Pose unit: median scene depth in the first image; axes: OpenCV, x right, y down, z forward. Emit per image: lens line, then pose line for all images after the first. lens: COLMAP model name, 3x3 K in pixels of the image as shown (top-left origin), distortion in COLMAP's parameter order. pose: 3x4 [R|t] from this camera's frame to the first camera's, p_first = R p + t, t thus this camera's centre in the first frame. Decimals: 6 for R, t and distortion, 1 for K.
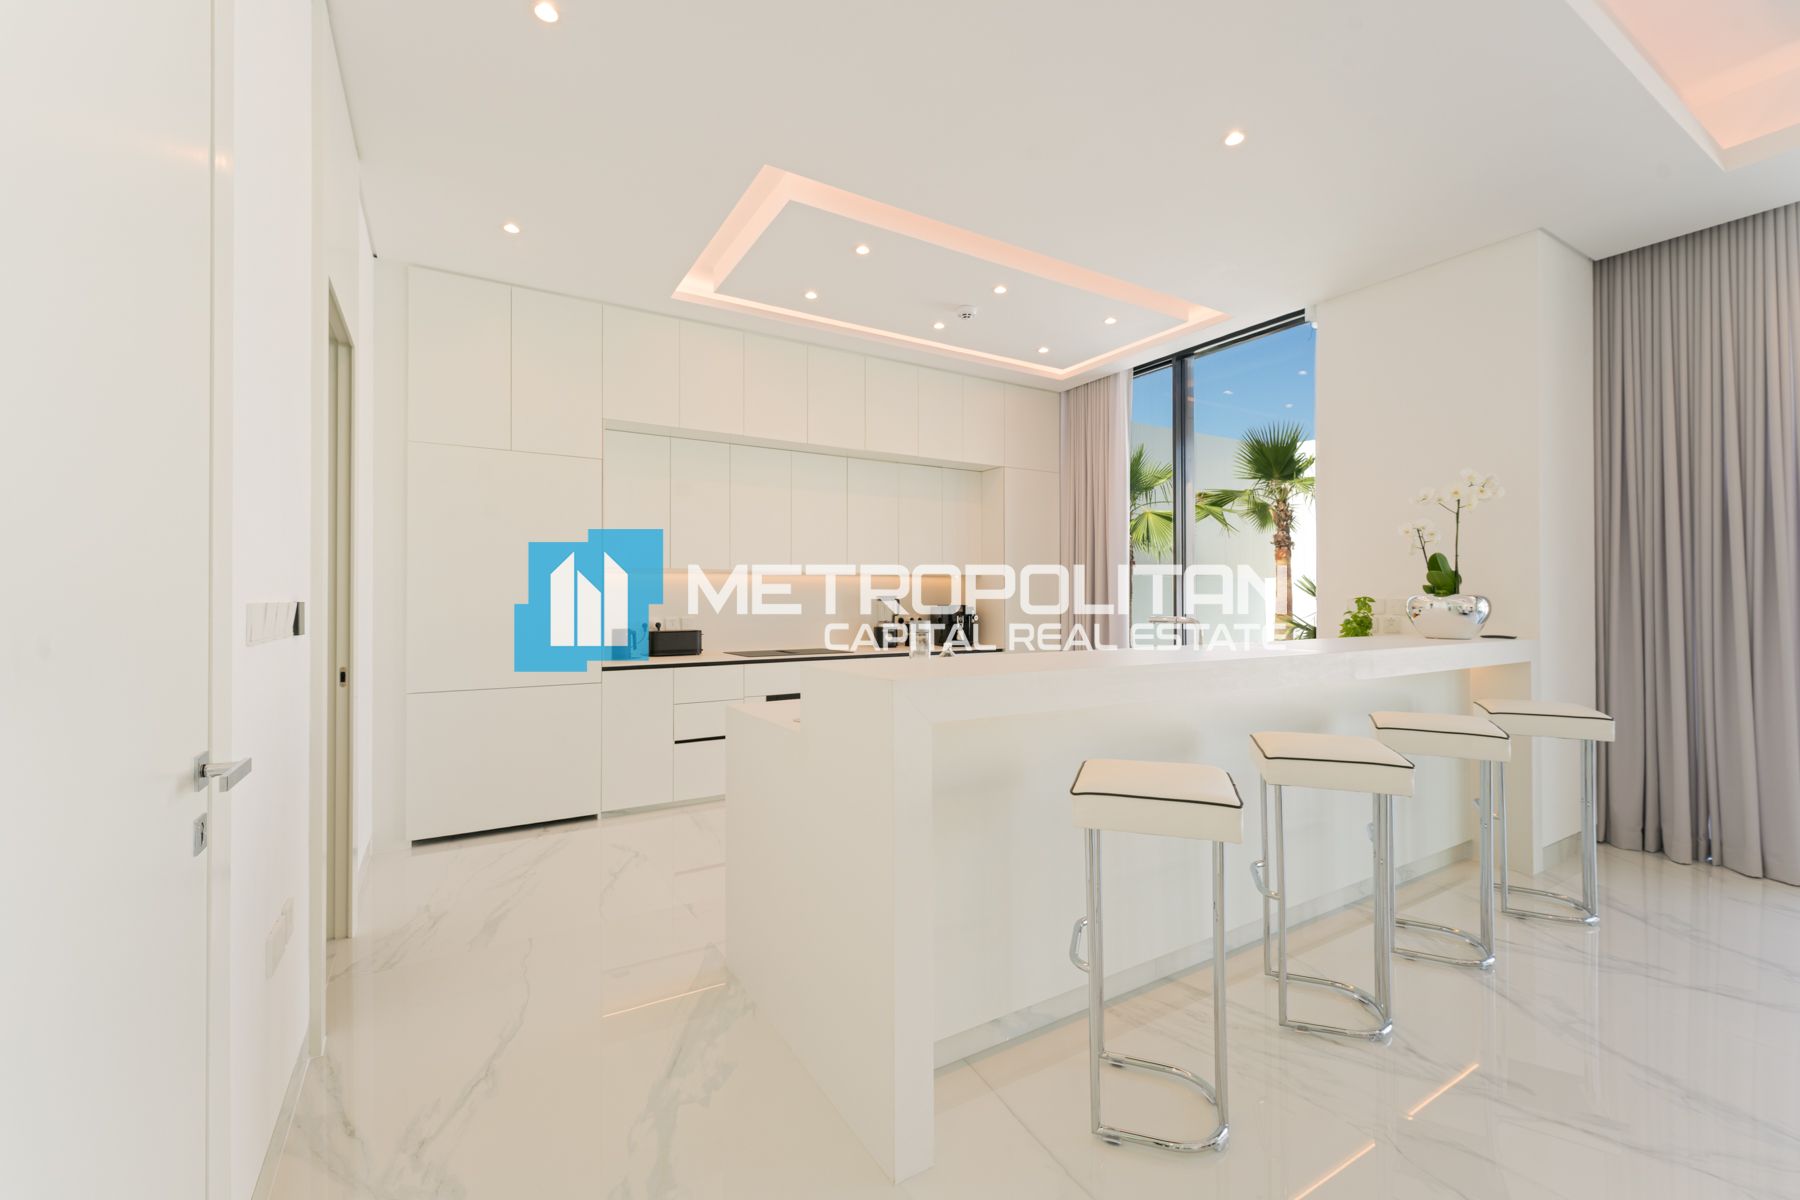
lens RADIAL K [[715.0, 0, 876.2], [0, 715.0, 593.9], [0, 0, 1]] dist [0.006601, -0.000270]
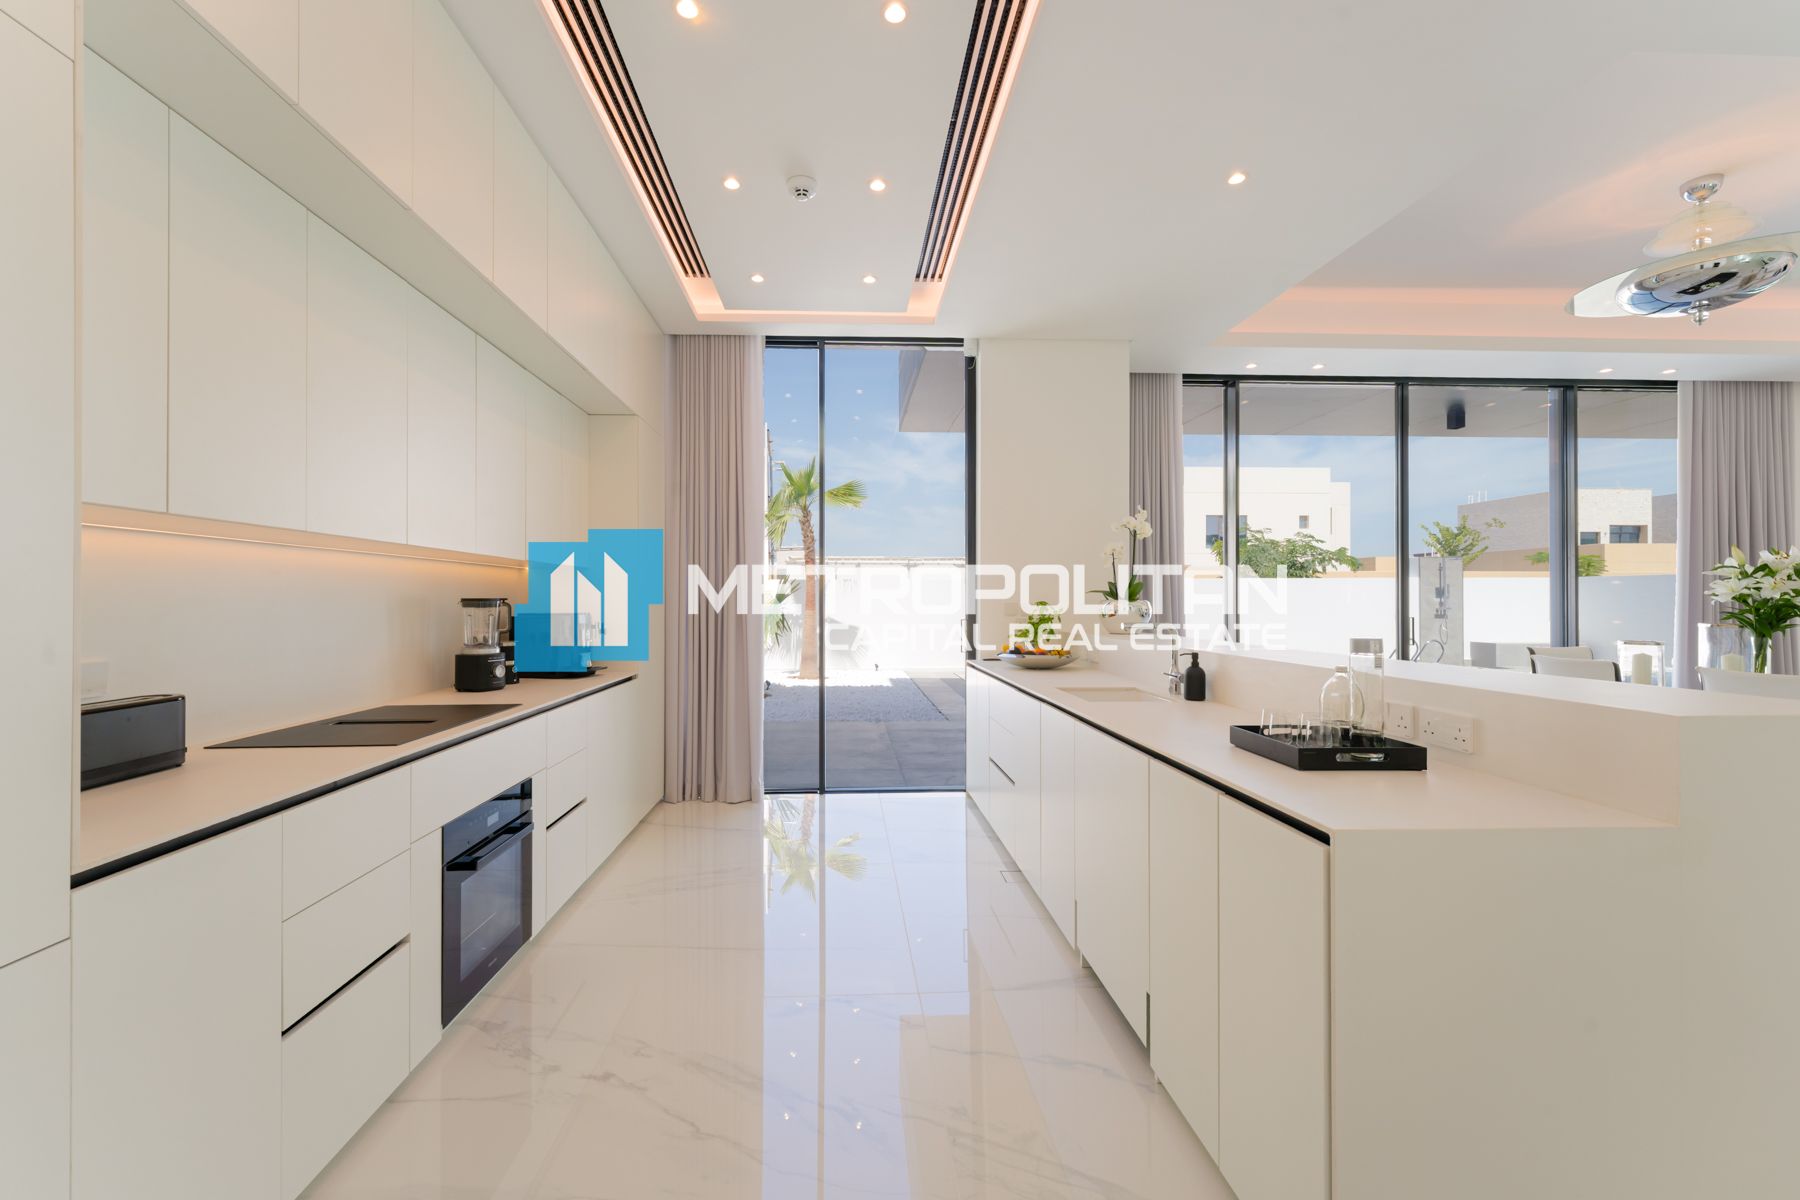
lens RADIAL K [[715.0, 0, 876.2], [0, 715.0, 593.9], [0, 0, 1]] dist [0.006601, -0.000270]
pose [[0.457779, -0.000956, 0.889066, -0.466627], [0.000835, 0.999999, 0.000645, -0.001382], [-0.889066, 0.000448, 0.457779, 0.627358]]
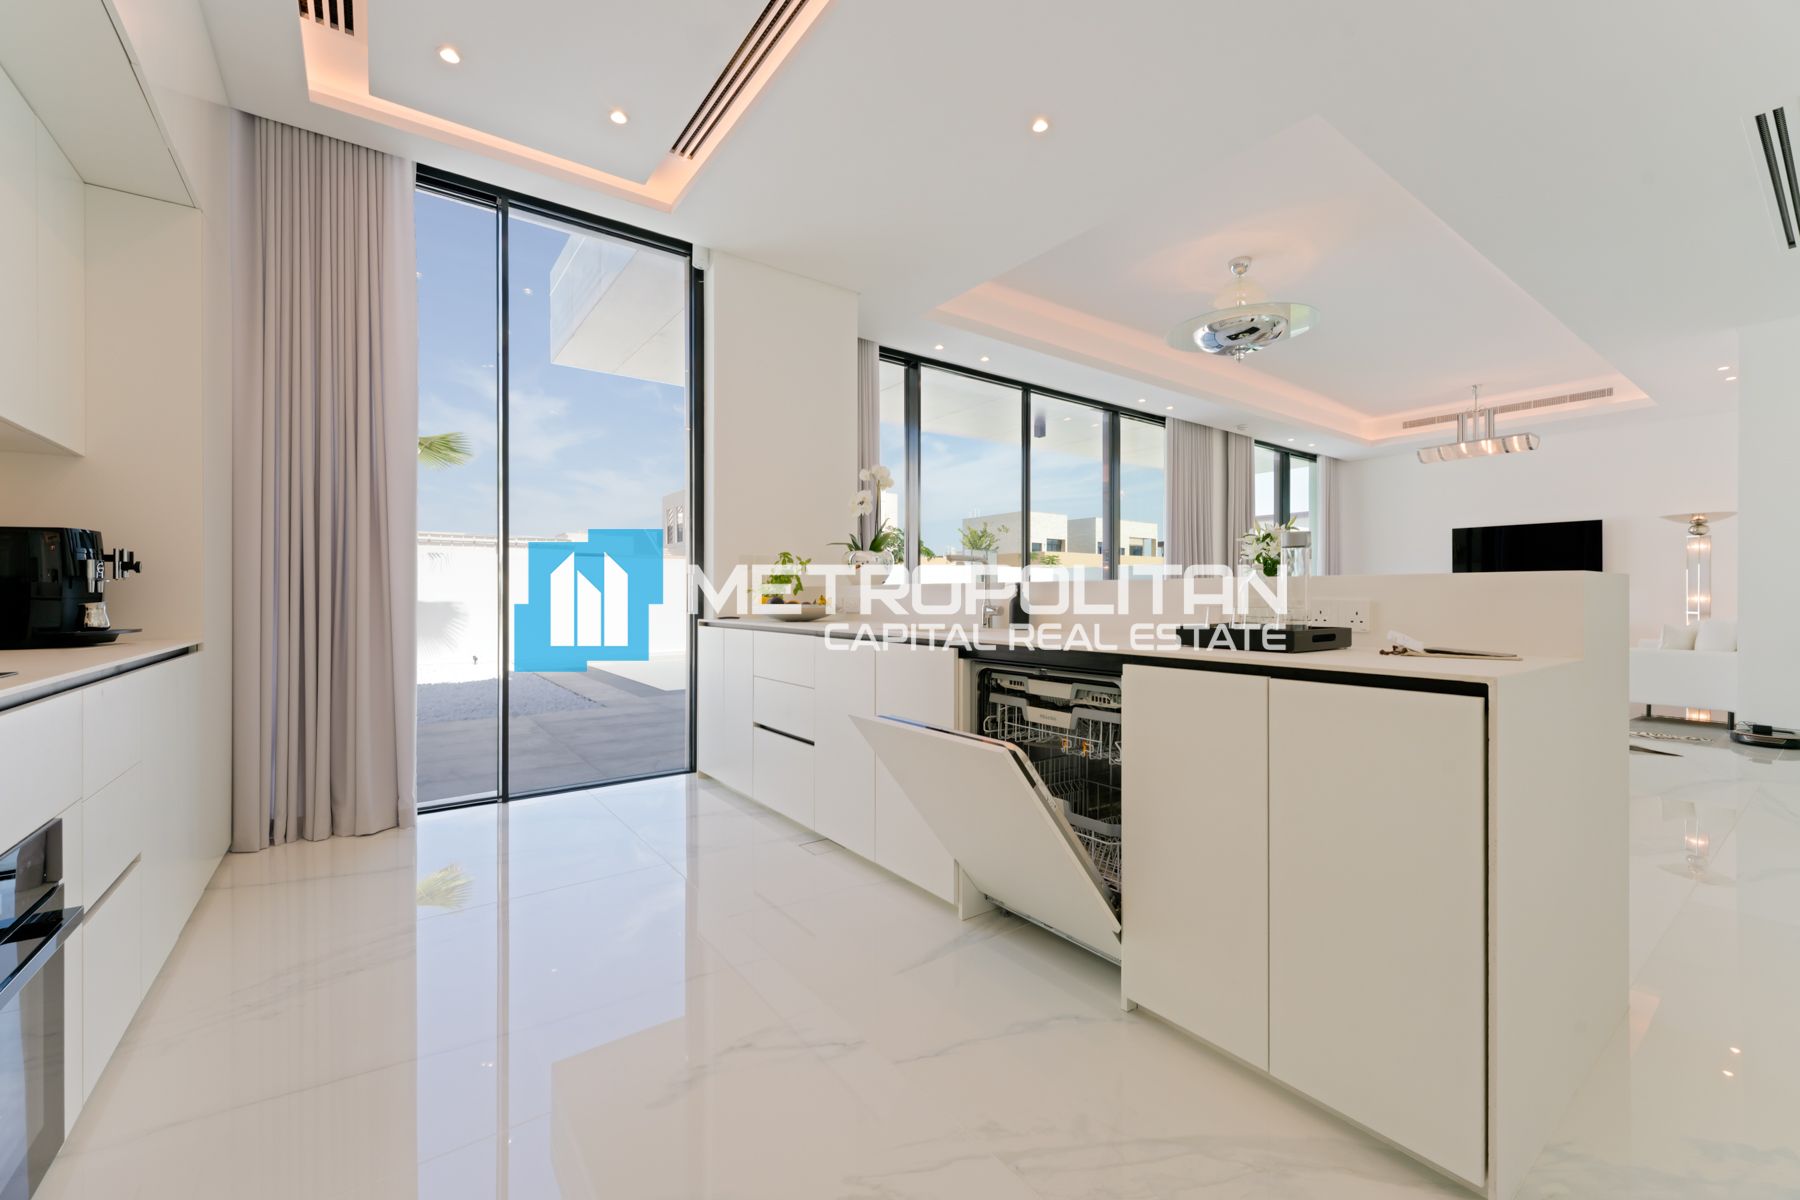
lens RADIAL K [[710.8, 0, 878.3], [0, 710.8, 591.4], [0, 0, 1]] dist [0.001227, -0.000054]
pose [[-0.095822, -0.005562, 0.995383, -0.381696], [-0.003505, 0.999980, 0.005250, 0.059910], [-0.995392, -0.002986, -0.095839, 0.865230]]
